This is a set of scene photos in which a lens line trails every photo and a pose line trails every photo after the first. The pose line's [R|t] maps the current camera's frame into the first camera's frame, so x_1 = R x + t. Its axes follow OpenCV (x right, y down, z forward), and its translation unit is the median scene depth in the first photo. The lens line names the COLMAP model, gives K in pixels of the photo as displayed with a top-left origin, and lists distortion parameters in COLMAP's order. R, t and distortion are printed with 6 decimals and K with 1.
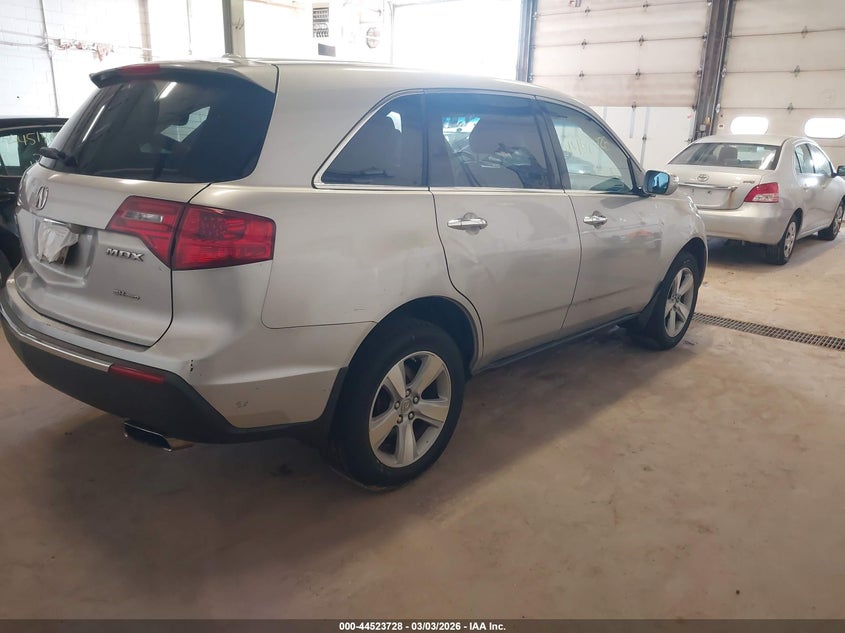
lens RADIAL K [[649.4, 0, 422.5], [0, 649.4, 316.5], [0, 0, 1]] dist [0.009700, -0.001606]
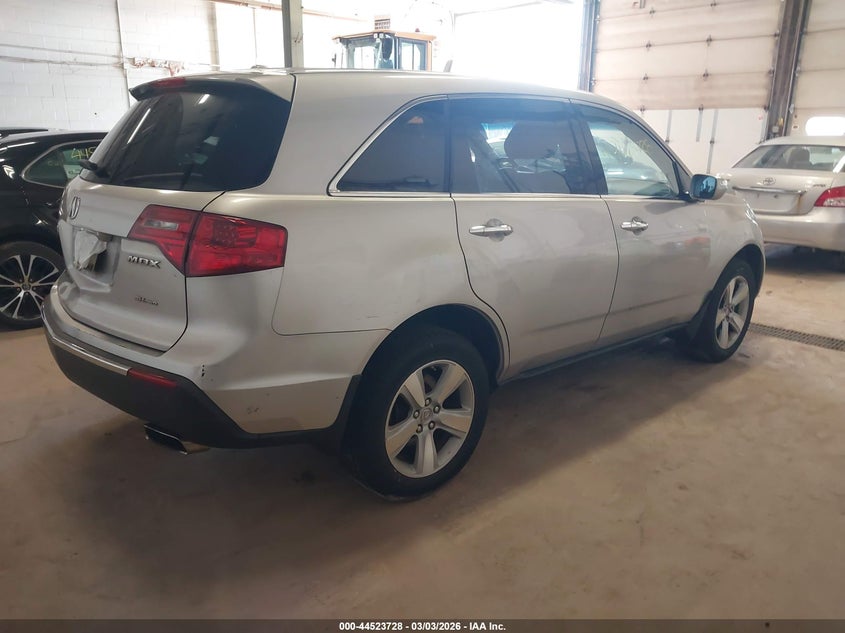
lens RADIAL K [[649.4, 0, 422.5], [0, 649.4, 316.5], [0, 0, 1]] dist [0.009700, -0.001606]
pose [[0.995011, 0.008708, -0.099388, 0.059869], [-0.009893, 0.999886, -0.011433, -0.000775], [0.099277, 0.012360, 0.994983, 0.015155]]
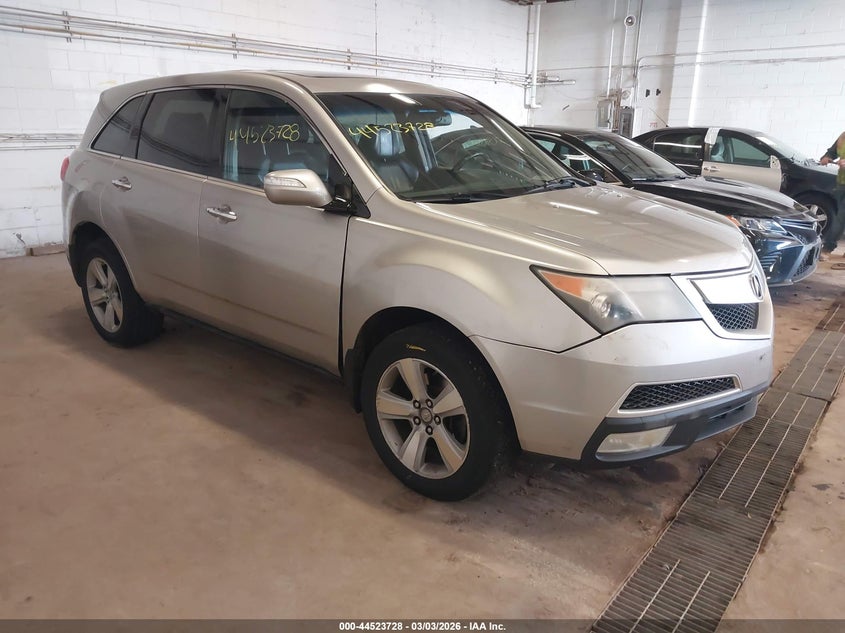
lens RADIAL K [[649.4, 0, 422.5], [0, 649.4, 316.5], [0, 0, 1]] dist [0.009700, -0.001606]
pose [[0.050361, 0.258527, -0.964690, 1.425095], [-0.292834, 0.927286, 0.233216, -0.368211], [0.954836, 0.270749, 0.122404, 1.415671]]
